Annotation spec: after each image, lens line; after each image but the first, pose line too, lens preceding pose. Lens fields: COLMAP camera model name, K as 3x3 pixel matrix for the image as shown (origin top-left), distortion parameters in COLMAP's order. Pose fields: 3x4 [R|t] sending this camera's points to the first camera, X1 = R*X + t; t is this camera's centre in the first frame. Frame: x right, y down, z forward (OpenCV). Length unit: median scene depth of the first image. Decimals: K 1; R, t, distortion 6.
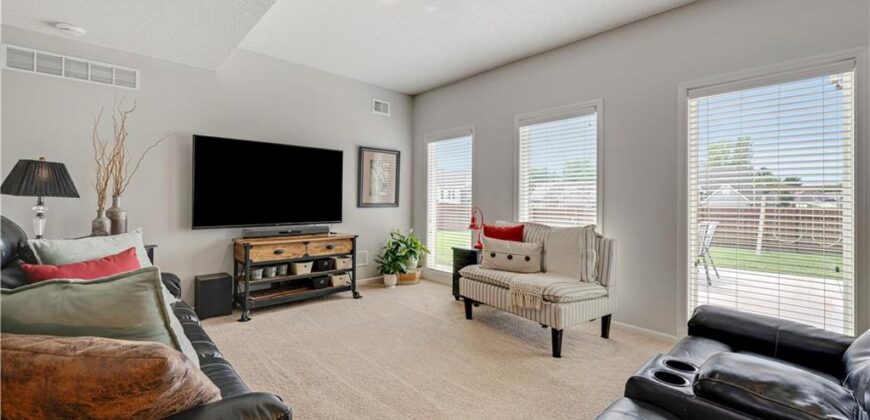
lens RADIAL K [[354.3, 0, 444.9], [0, 354.3, 193.6], [0, 0, 1]] dist [0.001719, 0.000074]
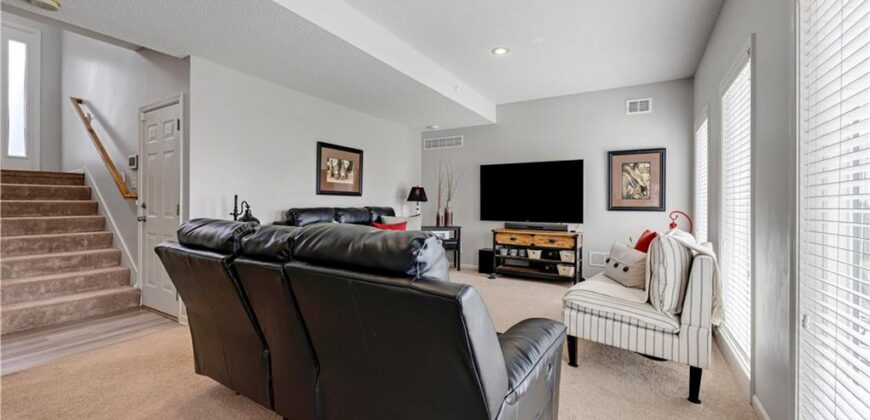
lens RADIAL K [[348.2, 0, 435.5], [0, 348.2, 206.8], [0, 0, 1]] dist [-0.002459, 0.000706]
pose [[0.273591, -0.001626, -0.961845, 0.738967], [0.009986, 0.999949, 0.001150, 0.026965], [0.961794, -0.009919, 0.273594, 0.278691]]
